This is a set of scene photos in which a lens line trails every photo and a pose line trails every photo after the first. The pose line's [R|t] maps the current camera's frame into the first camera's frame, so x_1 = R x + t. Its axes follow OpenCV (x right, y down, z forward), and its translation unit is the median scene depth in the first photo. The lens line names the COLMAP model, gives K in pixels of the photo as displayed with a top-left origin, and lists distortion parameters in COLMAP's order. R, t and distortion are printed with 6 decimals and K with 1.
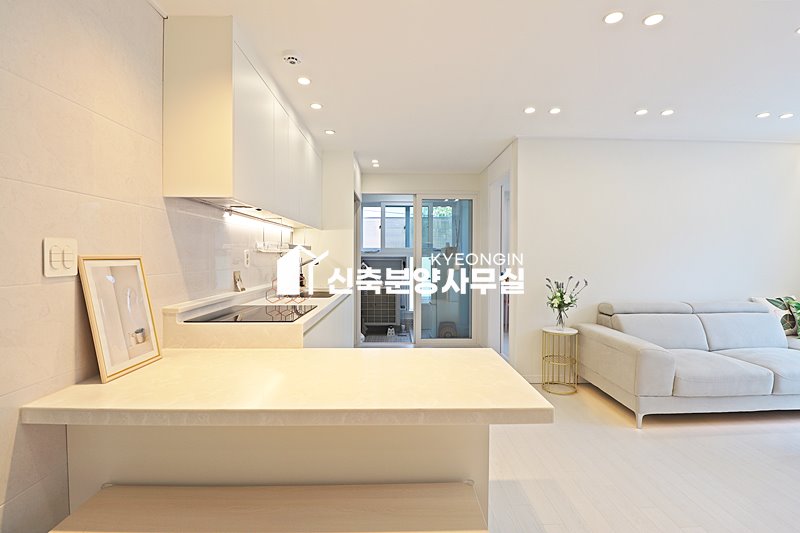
lens RADIAL K [[369.7, 0, 399.6], [0, 369.7, 261.4], [0, 0, 1]] dist [-0.005582, -0.010603]
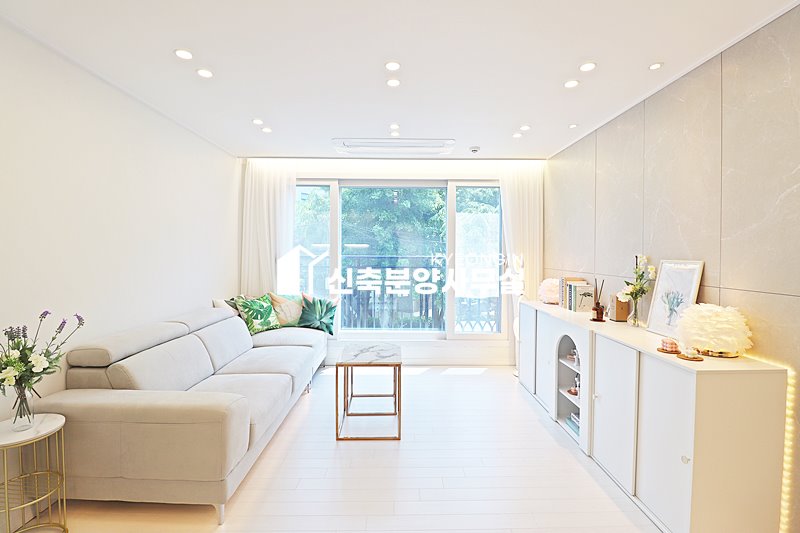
lens RADIAL K [[369.7, 0, 401.2], [0, 369.7, 261.6], [0, 0, 1]] dist [-0.005582, -0.010603]
pose [[0.000197, -0.024297, 0.999705, -0.010641], [0.005584, 0.999689, 0.024295, -0.034995], [-0.999984, 0.005578, 0.000333, 0.543504]]
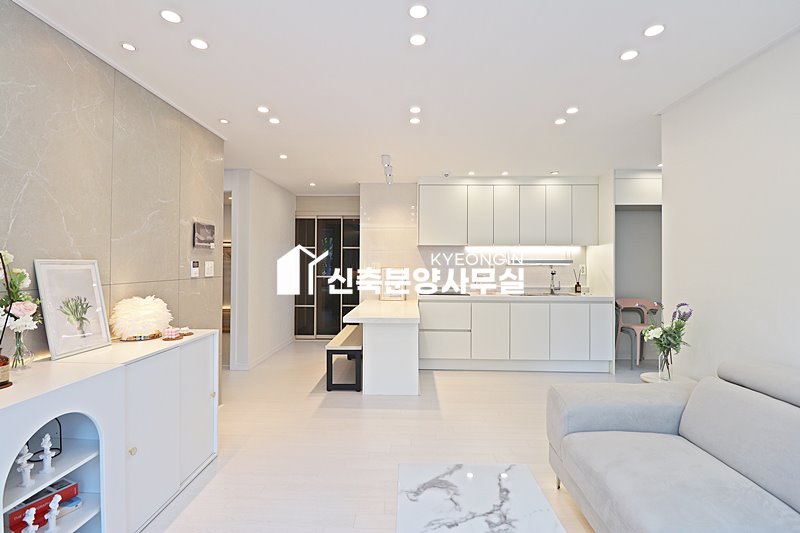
lens RADIAL K [[369.7, 0, 397.7], [0, 369.7, 260.8], [0, 0, 1]] dist [-0.005582, -0.010603]
pose [[-0.054249, -0.008422, -0.998492, 1.225088], [-0.020891, 0.999755, -0.007298, -0.022499], [0.998309, 0.020464, -0.054411, 0.563276]]
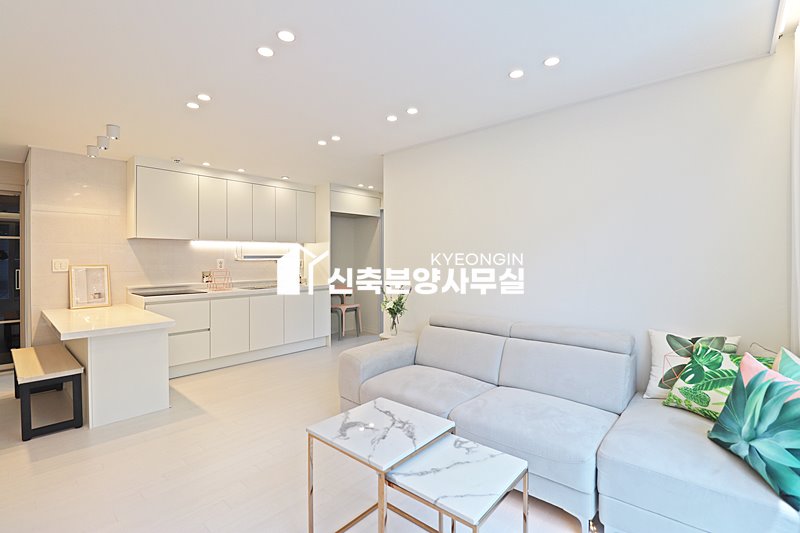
lens RADIAL K [[369.7, 0, 407.9], [0, 369.7, 259.7], [0, 0, 1]] dist [-0.005582, -0.010603]
pose [[0.740102, -0.001085, -0.672494, 1.241844], [-0.006195, 0.999945, -0.008431, -0.019149], [0.672467, 0.010406, 0.740054, 0.266498]]
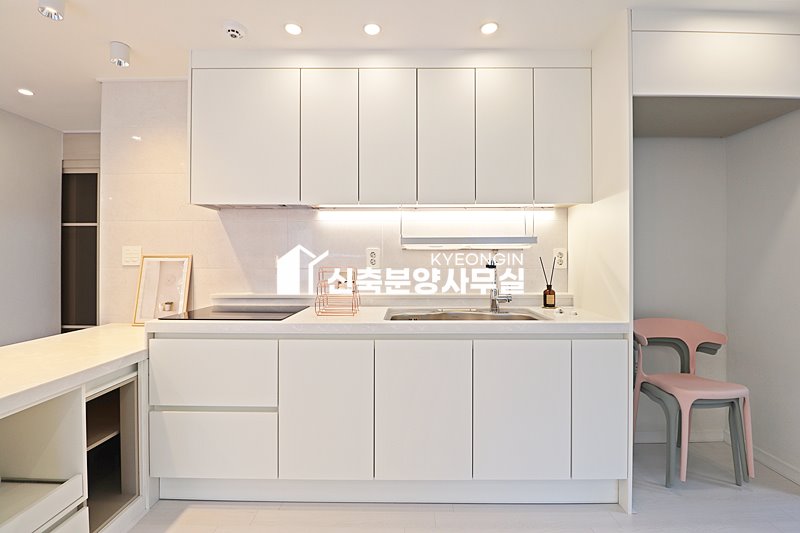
lens RADIAL K [[369.7, 0, 405.4], [0, 369.7, 259.6], [0, 0, 1]] dist [-0.005582, -0.010603]
pose [[-0.025546, -0.003201, -0.999669, 0.386439], [-0.016550, 0.999859, -0.002778, -0.003238], [0.999537, 0.016474, -0.025595, 0.962576]]
